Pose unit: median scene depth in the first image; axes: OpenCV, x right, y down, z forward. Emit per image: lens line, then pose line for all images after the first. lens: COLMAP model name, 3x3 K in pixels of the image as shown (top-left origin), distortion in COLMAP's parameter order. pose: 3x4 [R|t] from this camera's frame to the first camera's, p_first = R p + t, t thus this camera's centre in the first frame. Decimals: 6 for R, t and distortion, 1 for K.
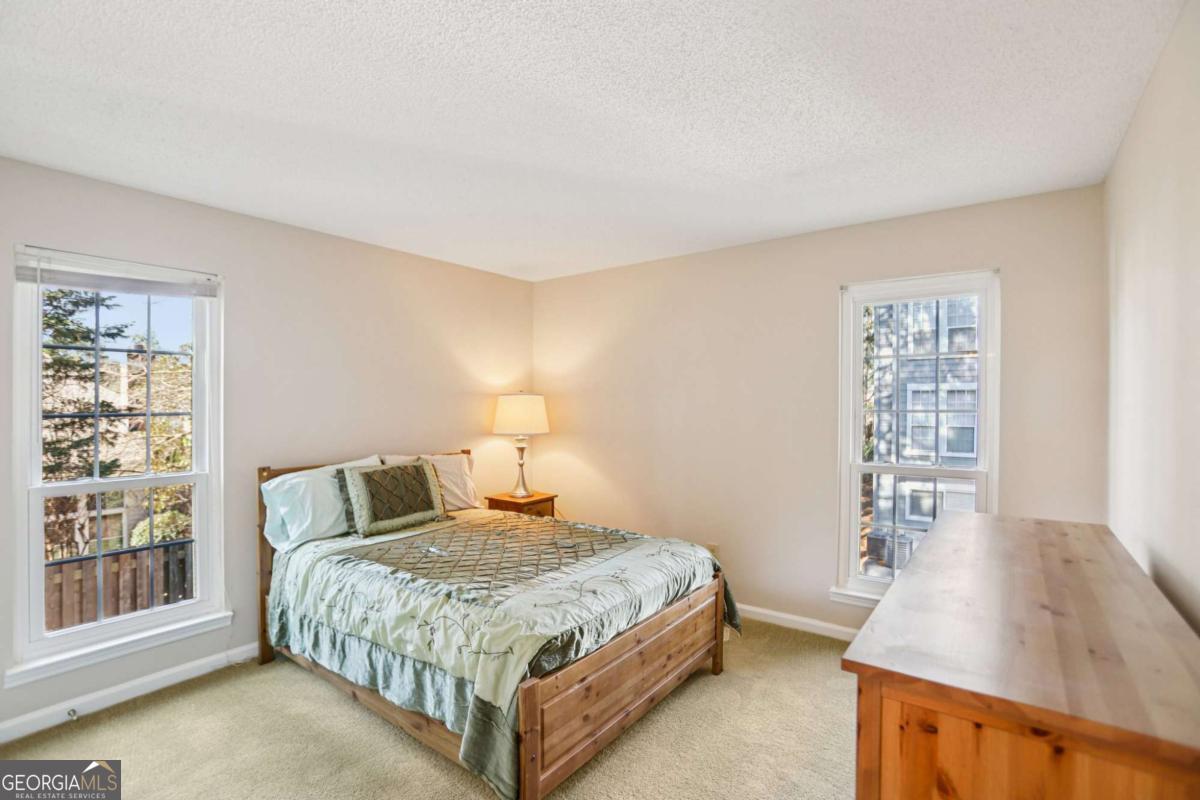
lens RADIAL K [[558.0, 0, 593.8], [0, 558.0, 405.5], [0, 0, 1]] dist [-0.071412, 0.034111]
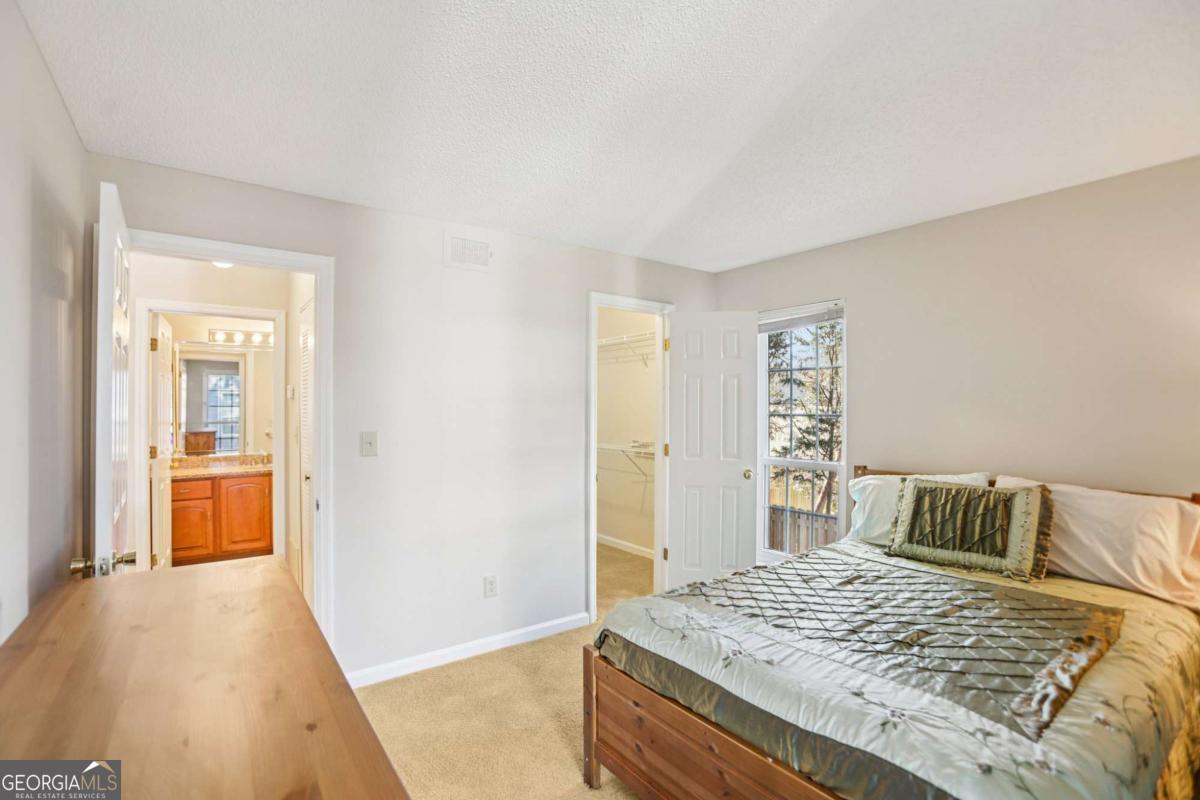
lens RADIAL K [[558.0, 0, 593.8], [0, 558.0, 405.5], [0, 0, 1]] dist [-0.071412, 0.034111]
pose [[-0.271087, 0.000688, -0.962555, 0.537788], [-0.005150, 0.999984, 0.002165, -0.005984], [0.962541, 0.005544, -0.271079, 0.707894]]
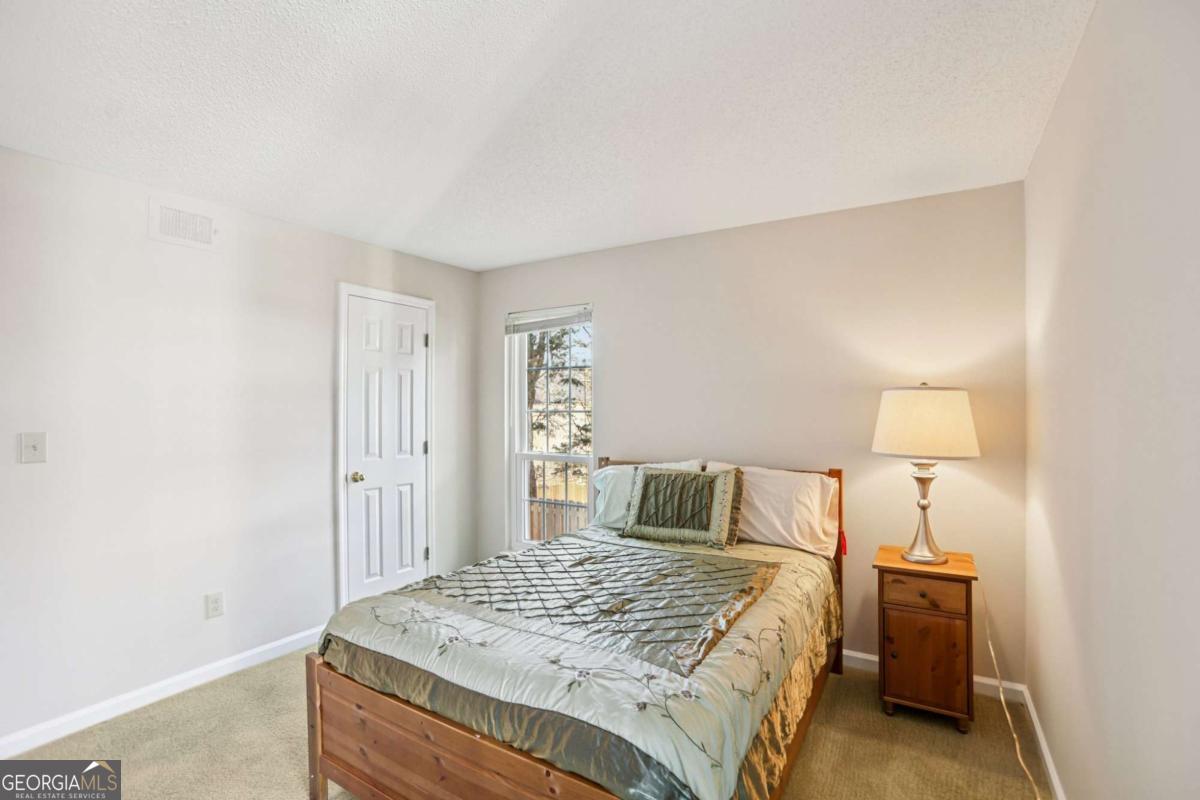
lens RADIAL K [[558.0, 0, 593.8], [0, 558.0, 405.5], [0, 0, 1]] dist [-0.071412, 0.034111]
pose [[0.093691, 0.001390, -0.995600, 0.545074], [-0.005994, 0.999982, 0.000832, -0.000441], [0.995583, 0.005890, 0.093697, 0.779448]]
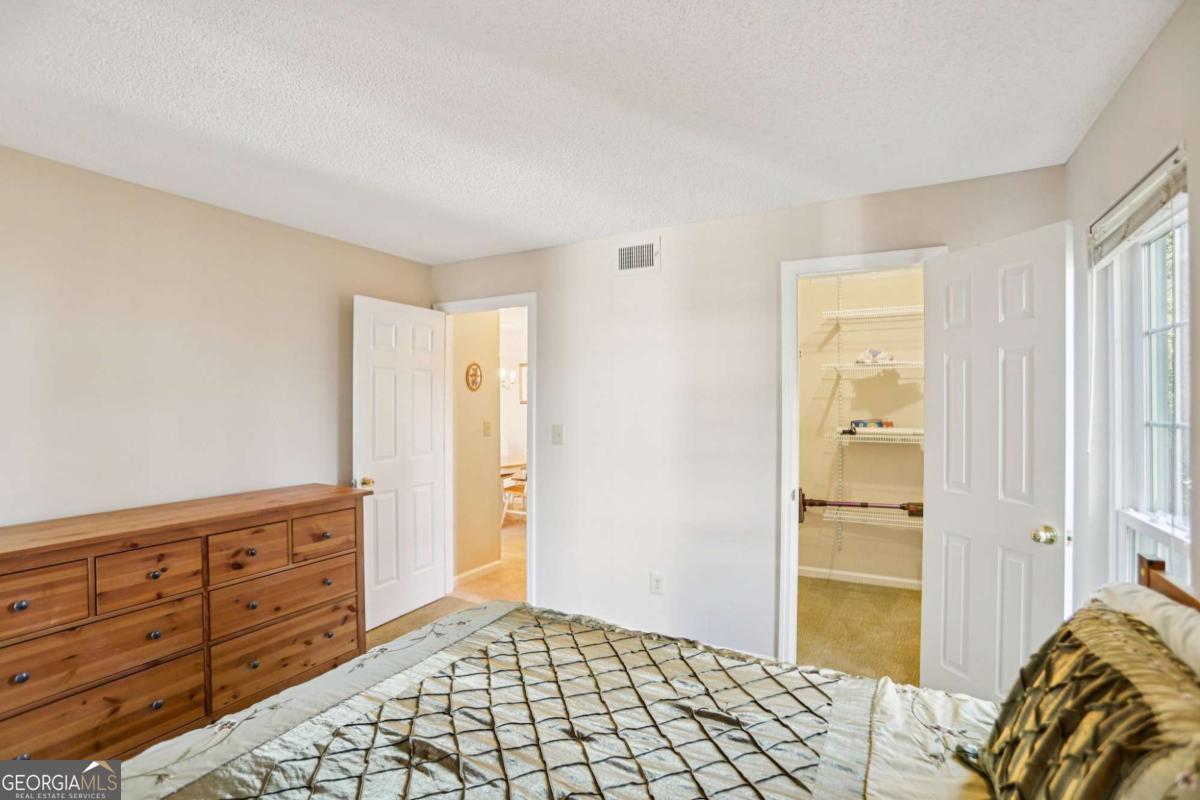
lens RADIAL K [[558.0, 0, 593.8], [0, 558.0, 405.5], [0, 0, 1]] dist [-0.071412, 0.034111]
pose [[-0.988043, 0.003088, -0.154145, -0.090721], [0.000953, 0.999903, 0.013918, -0.014262], [0.154173, 0.013605, -0.987950, 1.219245]]
